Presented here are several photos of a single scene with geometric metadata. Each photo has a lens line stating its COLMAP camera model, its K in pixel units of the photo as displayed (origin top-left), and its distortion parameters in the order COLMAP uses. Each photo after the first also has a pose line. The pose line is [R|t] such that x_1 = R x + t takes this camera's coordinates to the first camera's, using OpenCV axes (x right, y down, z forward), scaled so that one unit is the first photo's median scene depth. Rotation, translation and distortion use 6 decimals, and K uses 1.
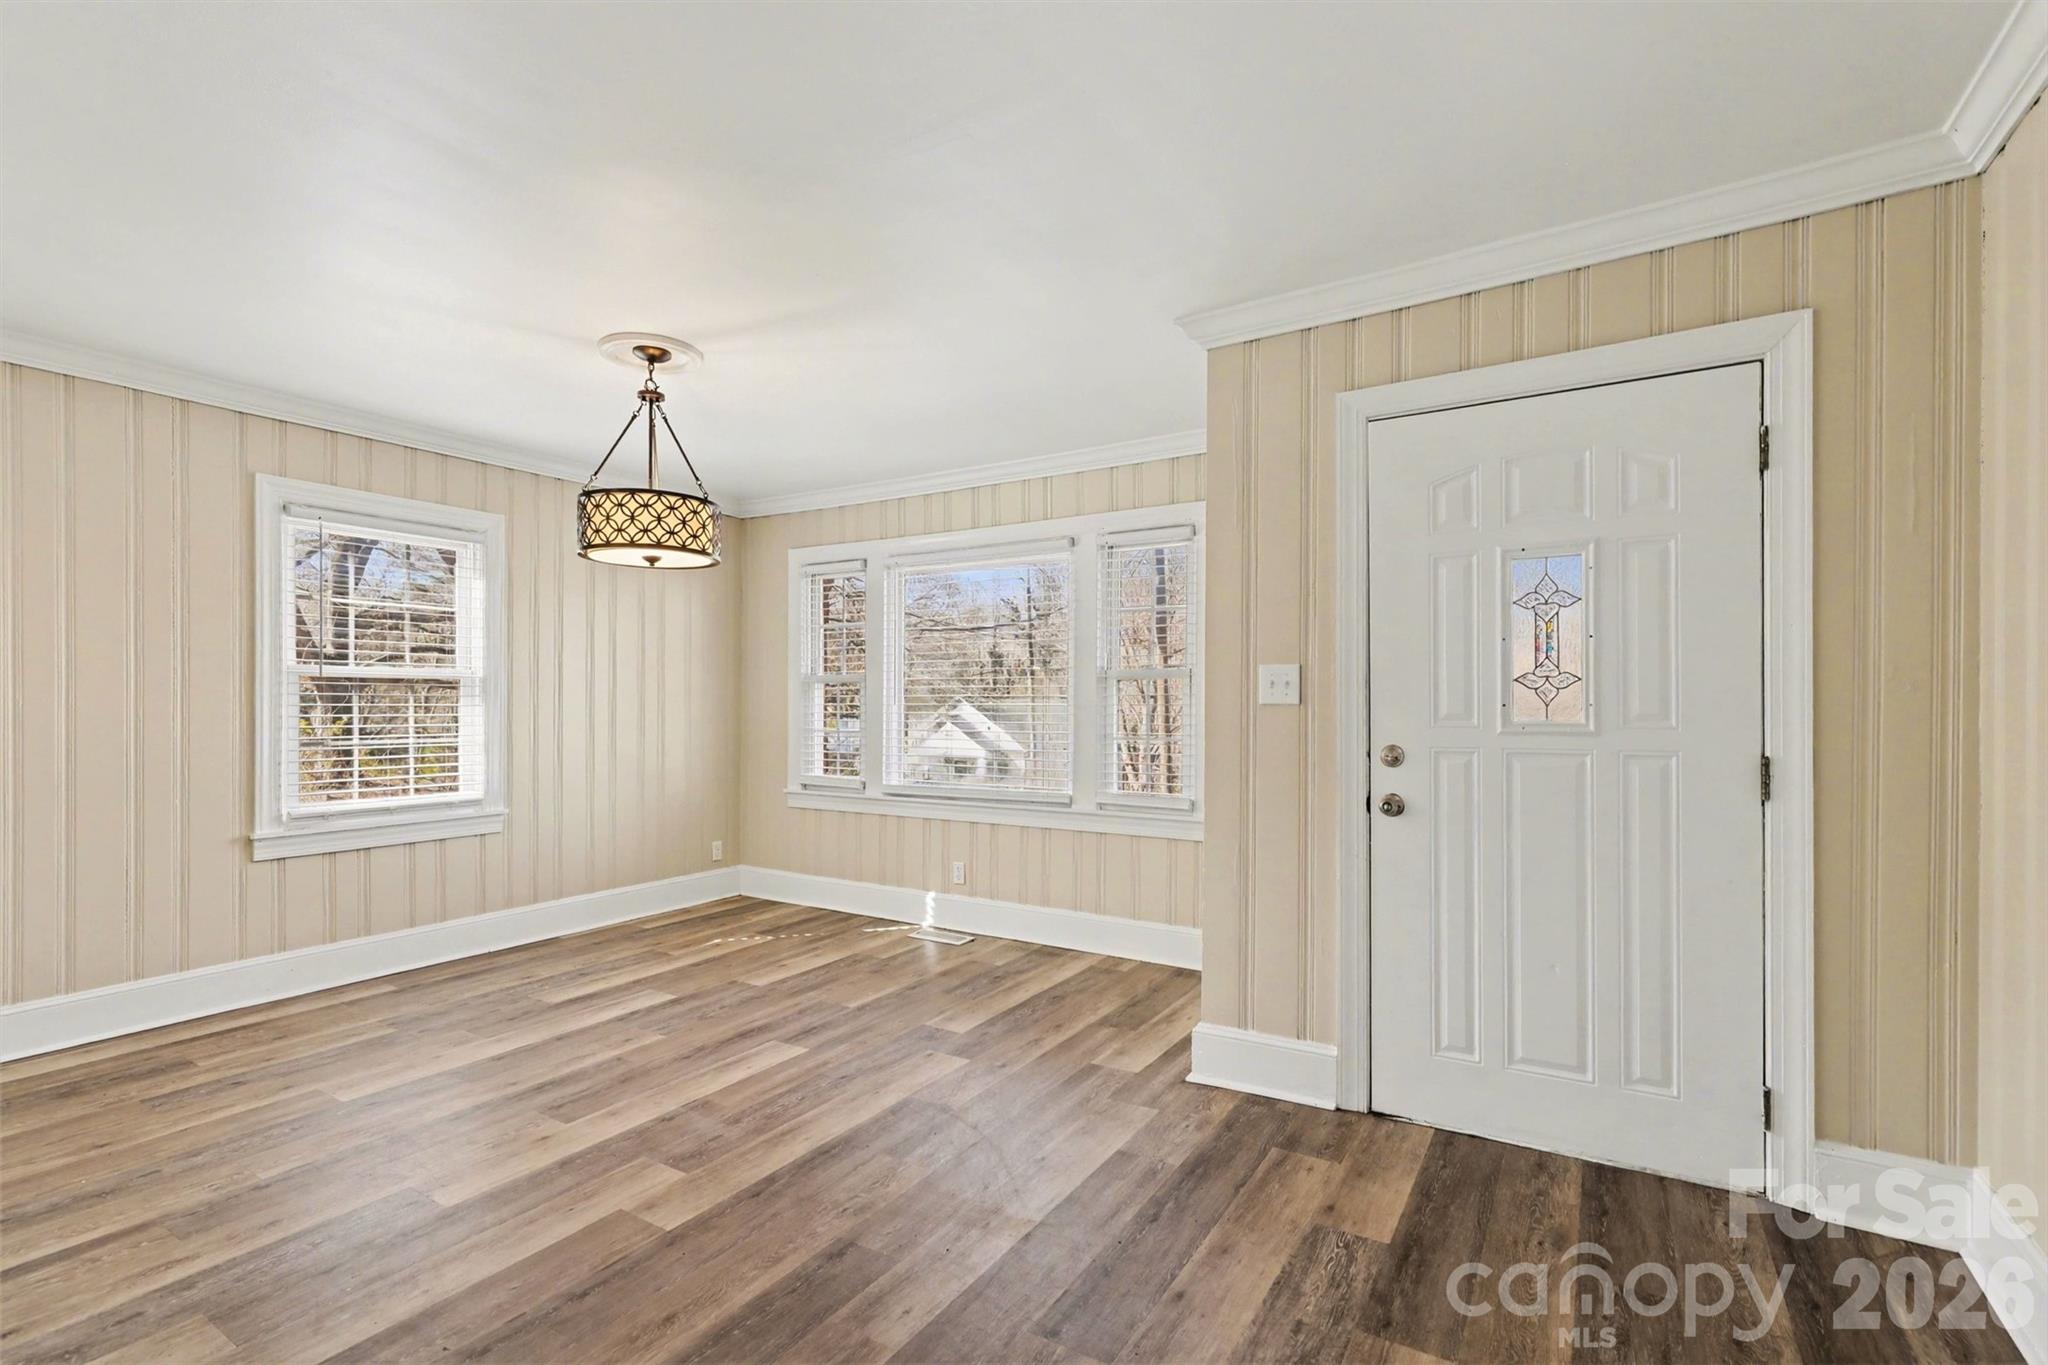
lens RADIAL K [[935.1, 0, 1010.3], [0, 935.1, 706.7], [0, 0, 1]] dist [0.000577, -0.000153]
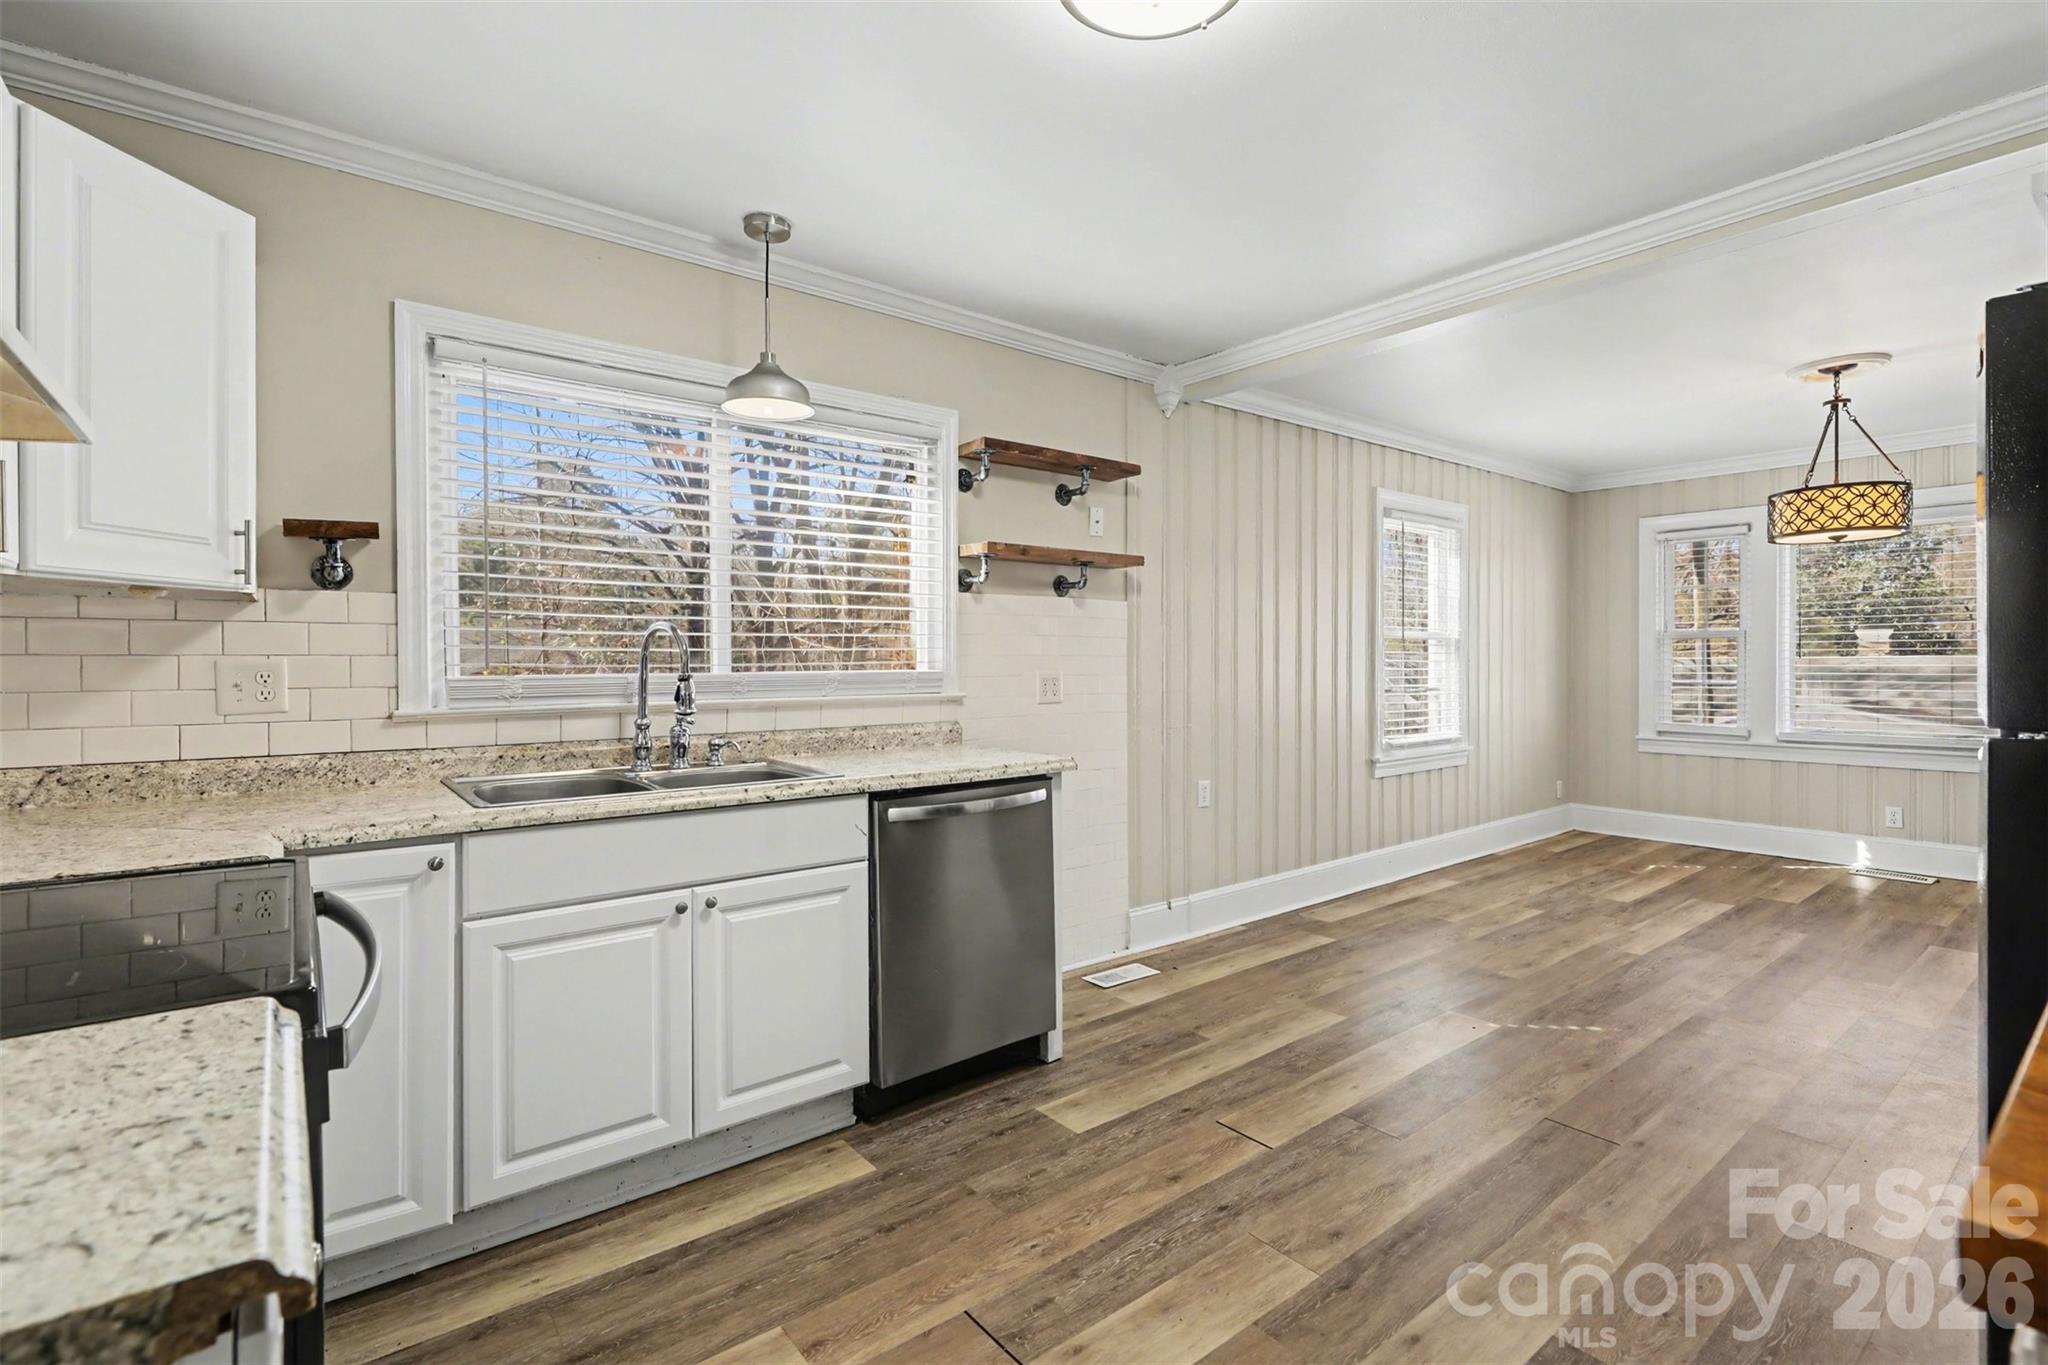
lens RADIAL K [[935.7, 0, 1026.0], [0, 935.7, 675.5], [0, 0, 1]] dist [-0.003096, 0.000176]
pose [[0.944185, -0.000161, -0.329416, -0.879695], [0.004141, 0.999927, 0.011380, 0.002114], [0.329390, -0.012109, 0.944116, -0.437696]]
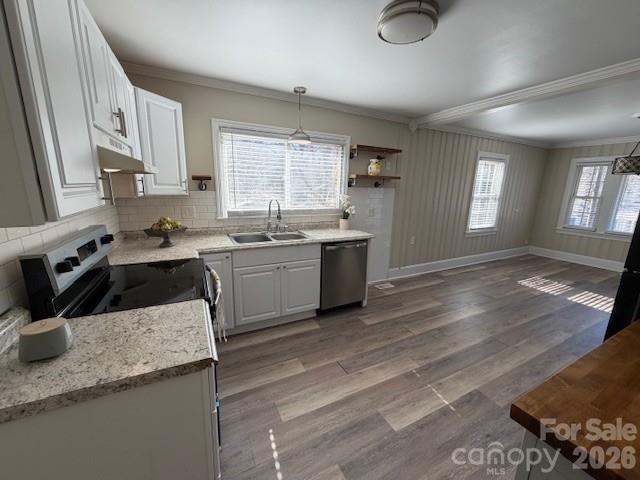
lens RADIAL K [[252.5, 0, 319.8], [0, 252.5, 242.1], [0, 0, 1]] dist [-0.001499, 0.000076]
pose [[0.858823, 0.125951, -0.496548, -0.841852], [-0.023015, 0.977811, 0.208219, -0.063447], [0.511755, -0.167395, 0.842666, -0.472929]]
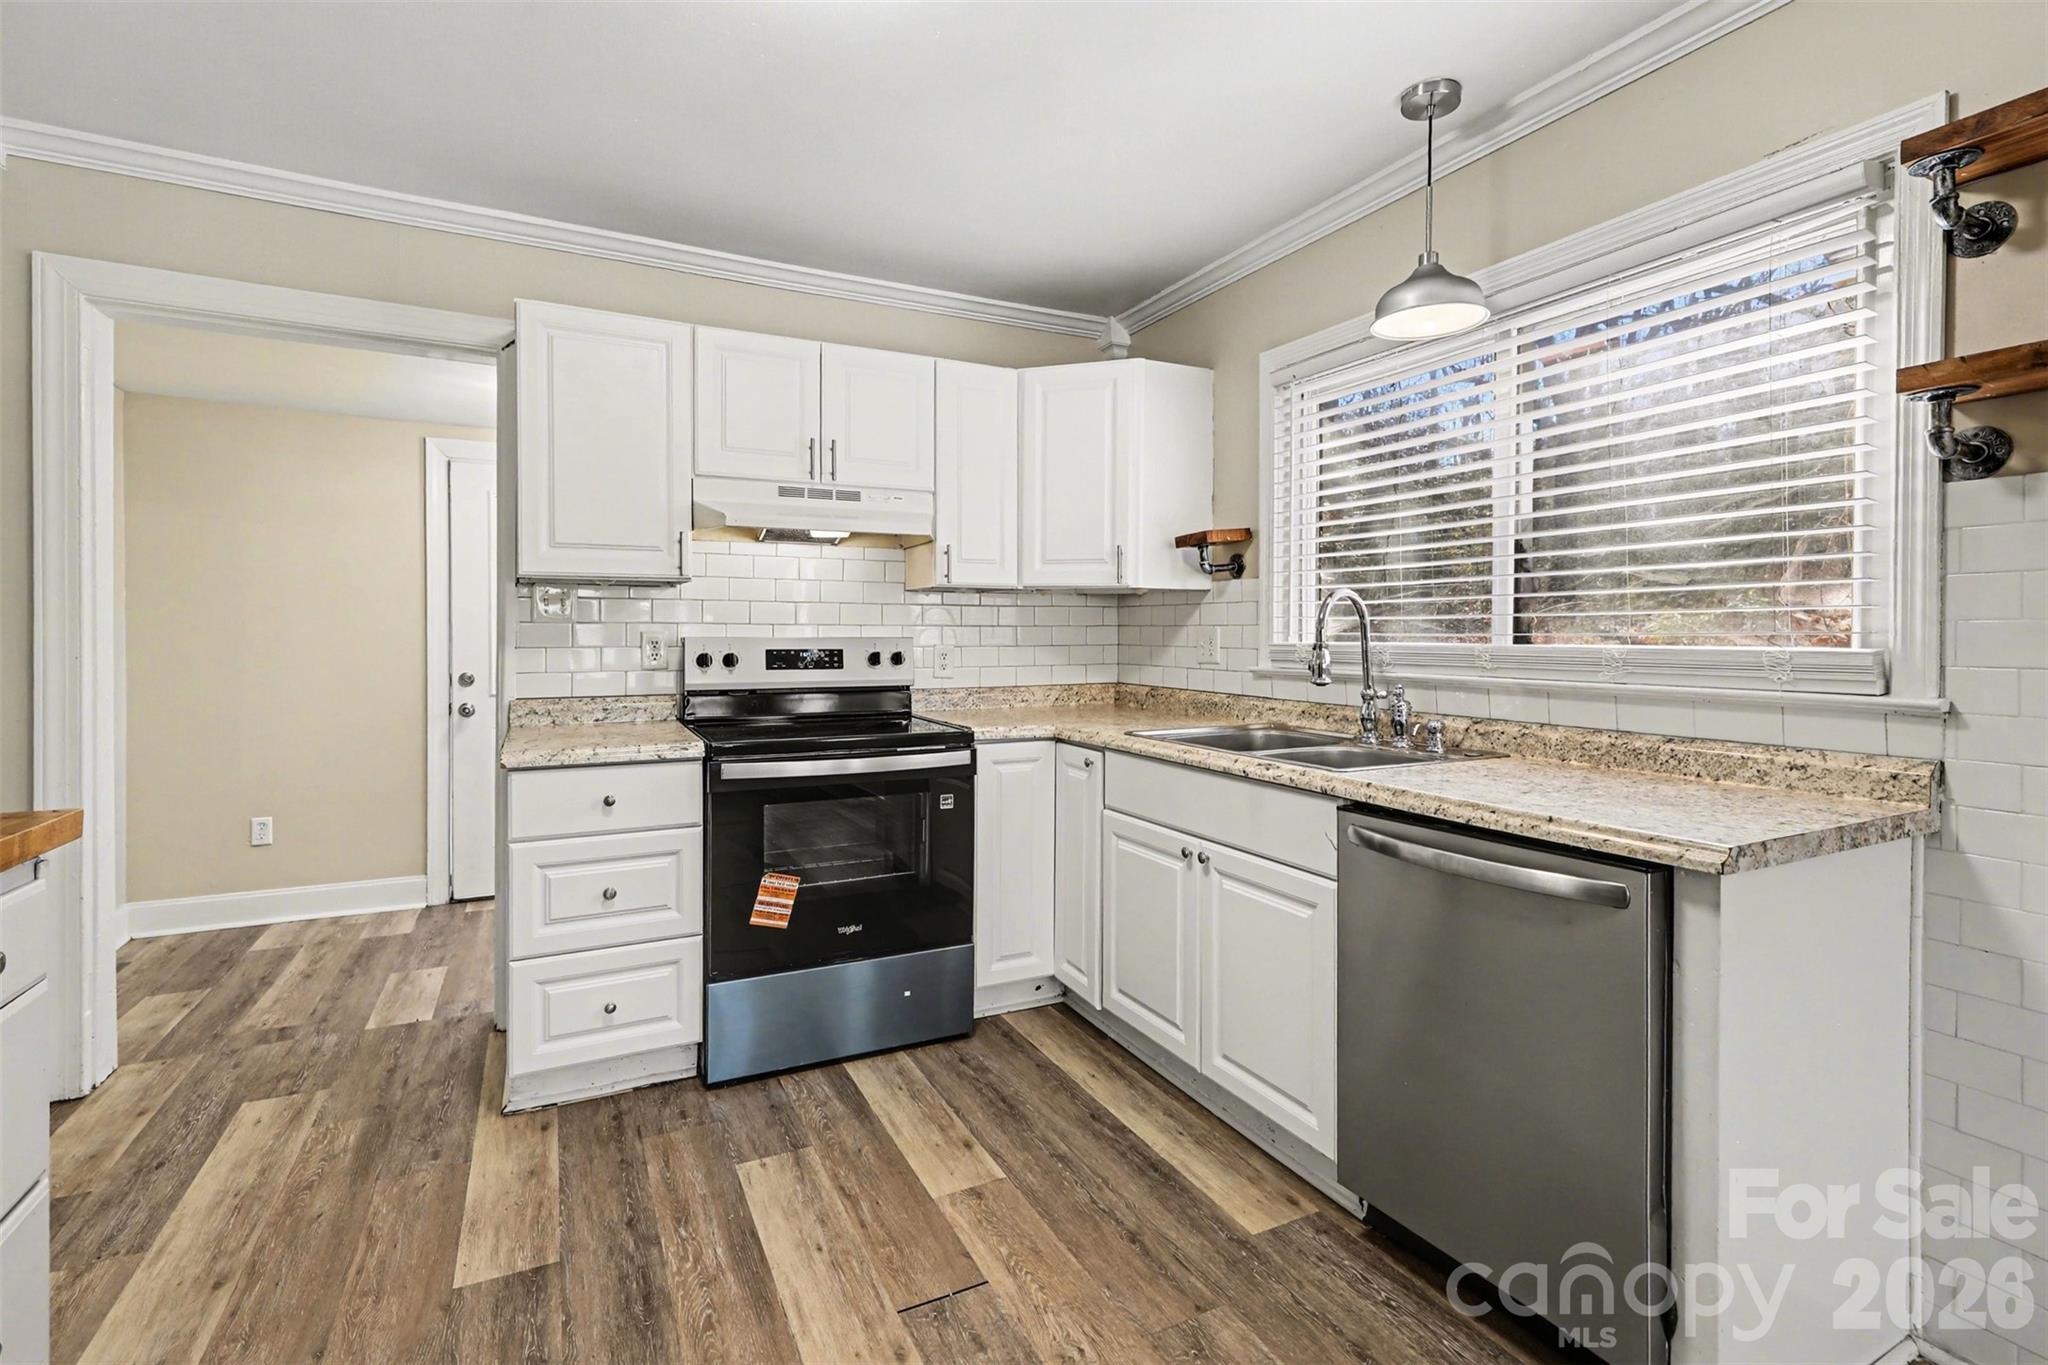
lens RADIAL K [[941.0, 0, 1025.1], [0, 941.0, 649.8], [0, 0, 1]] dist [0.000858, 0.000159]
pose [[-0.513483, 0.011585, -0.858022, -0.664714], [-0.007172, 0.999816, 0.017792, 0.002347], [0.858070, 0.015290, -0.513305, 0.271489]]
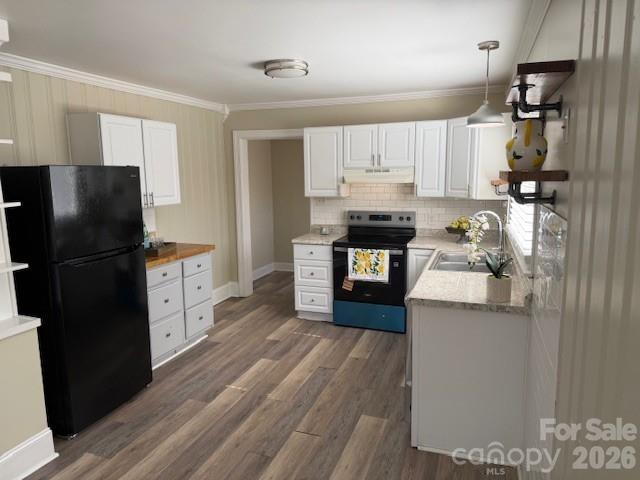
lens RADIAL K [[438.6, 0, 320.0], [0, 438.6, 240.0], [0, 0, 1]] dist [-0.004790, -0.001135]
pose [[-0.975919, 0.042401, -0.213972, -0.824532], [0.008856, 0.987819, 0.155353, -0.117382], [0.217952, 0.149717, -0.964407, 0.937922]]
